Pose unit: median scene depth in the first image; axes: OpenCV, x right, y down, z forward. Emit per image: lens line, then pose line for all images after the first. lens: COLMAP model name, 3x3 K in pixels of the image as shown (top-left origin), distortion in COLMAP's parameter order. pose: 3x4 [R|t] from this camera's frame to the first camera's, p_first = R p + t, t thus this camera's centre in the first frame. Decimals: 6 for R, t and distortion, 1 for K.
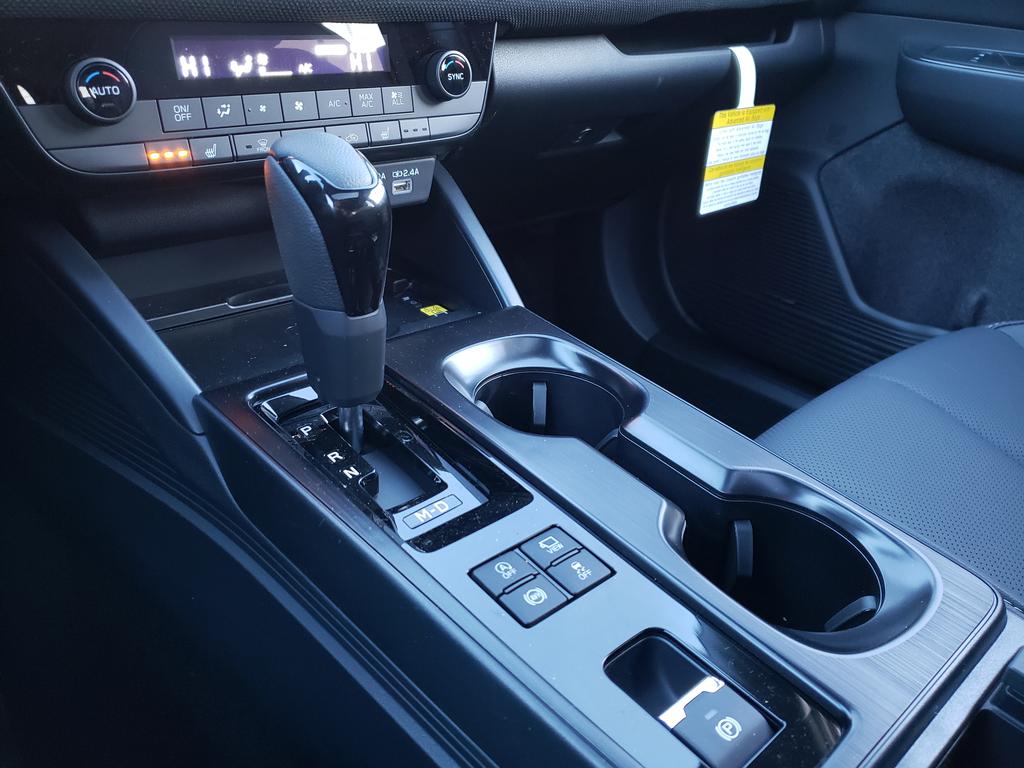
lens RADIAL K [[778.6, 0, 505.8], [0, 778.6, 390.8], [0, 0, 1]] dist [0.012952, -0.023549]
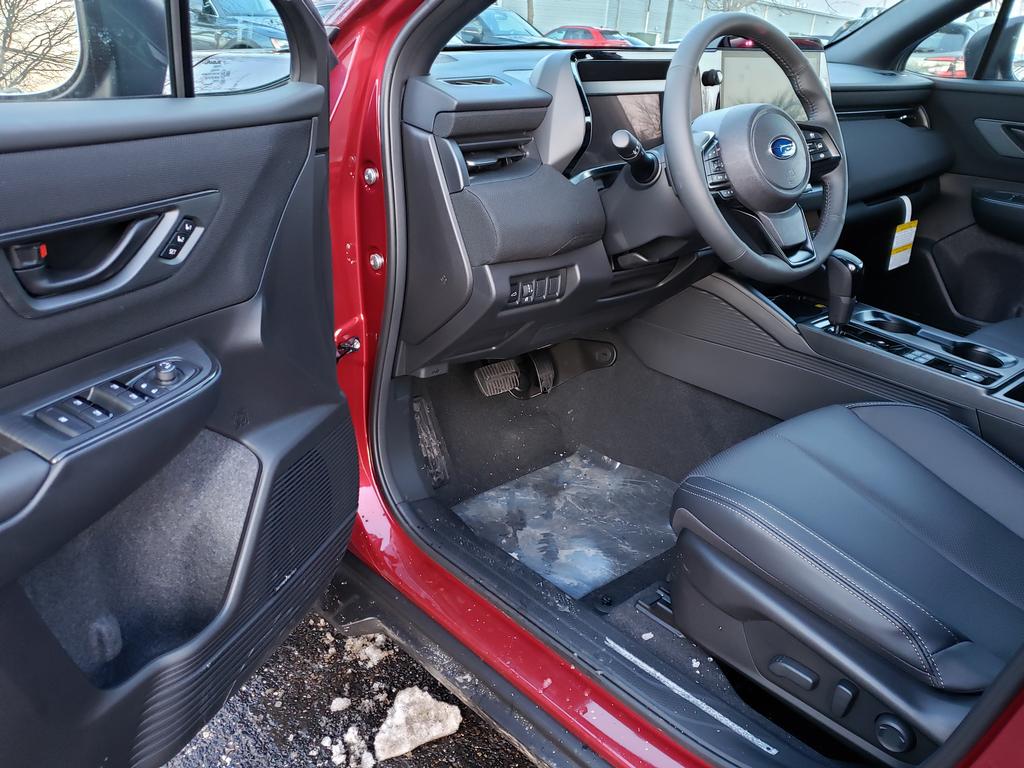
lens RADIAL K [[778.6, 0, 512.3], [0, 778.6, 382.1], [0, 0, 1]] dist [0.012952, -0.023549]
pose [[0.999957, -0.005833, -0.007266, -1.275865], [0.005253, 0.996987, -0.077396, 0.405887], [0.007695, 0.077354, 0.996974, -1.882710]]
